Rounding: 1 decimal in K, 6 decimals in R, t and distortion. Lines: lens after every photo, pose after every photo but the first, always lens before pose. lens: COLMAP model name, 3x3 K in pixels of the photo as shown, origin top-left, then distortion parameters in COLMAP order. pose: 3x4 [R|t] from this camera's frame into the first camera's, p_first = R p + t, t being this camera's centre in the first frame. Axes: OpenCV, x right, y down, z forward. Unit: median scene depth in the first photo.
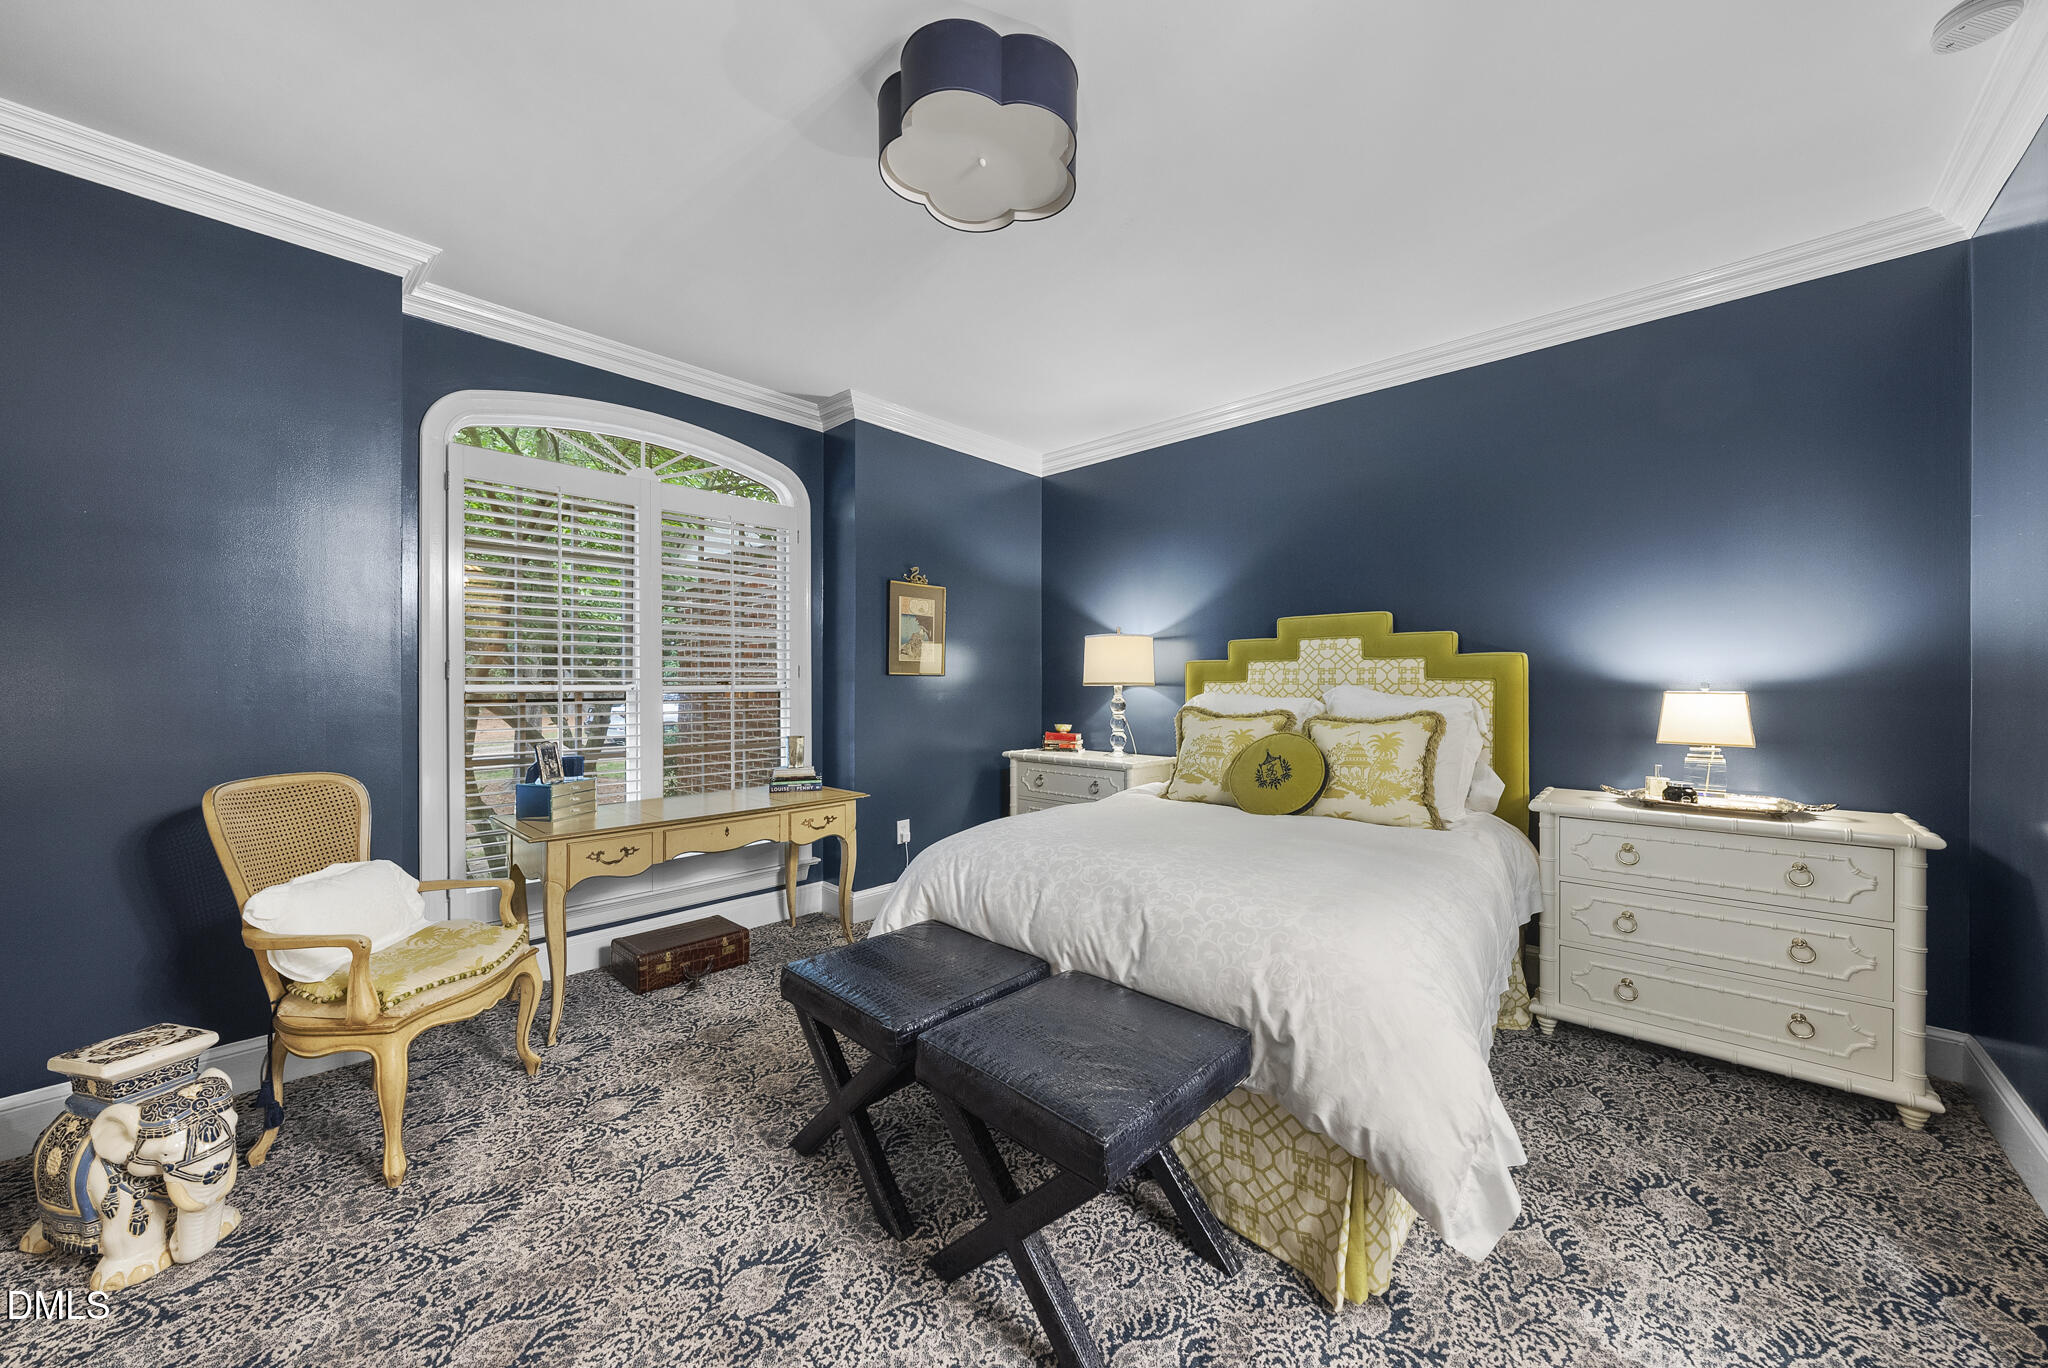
lens RADIAL K [[723.8, 0, 1028.3], [0, 723.8, 685.9], [0, 0, 1]] dist [-0.002502, 0.000187]
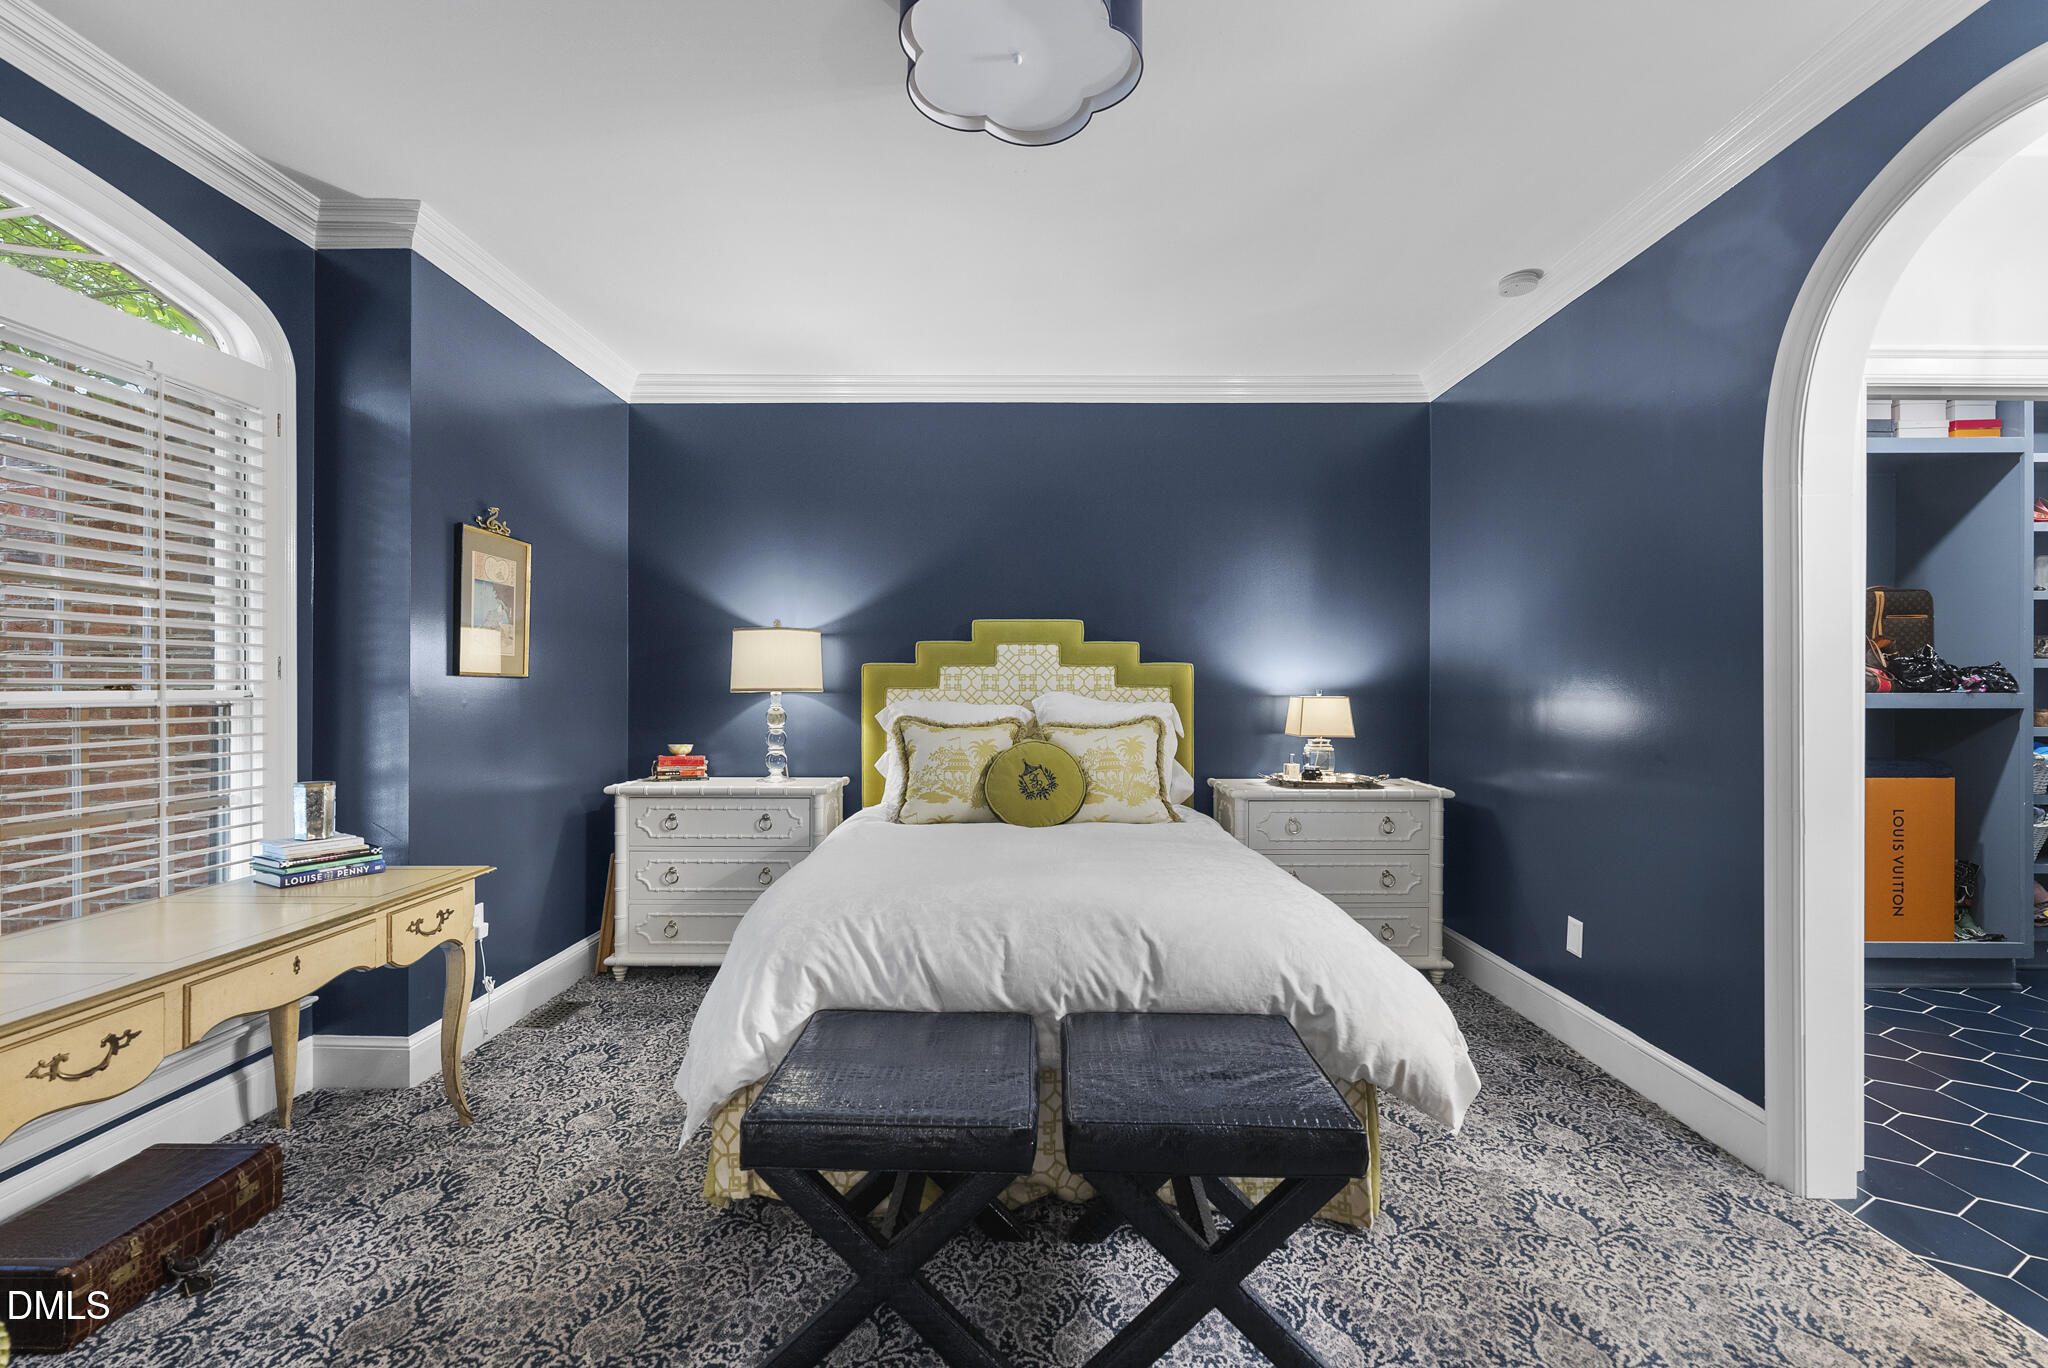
lens RADIAL K [[860.2, 0, 1025.2], [0, 860.2, 692.3], [0, 0, 1]] dist [0.001450, -0.000352]
pose [[0.742790, -0.000995, 0.669524, -0.403883], [0.000423, 0.999999, 0.001017, -0.001346], [-0.669525, -0.000472, 0.742790, 0.149504]]
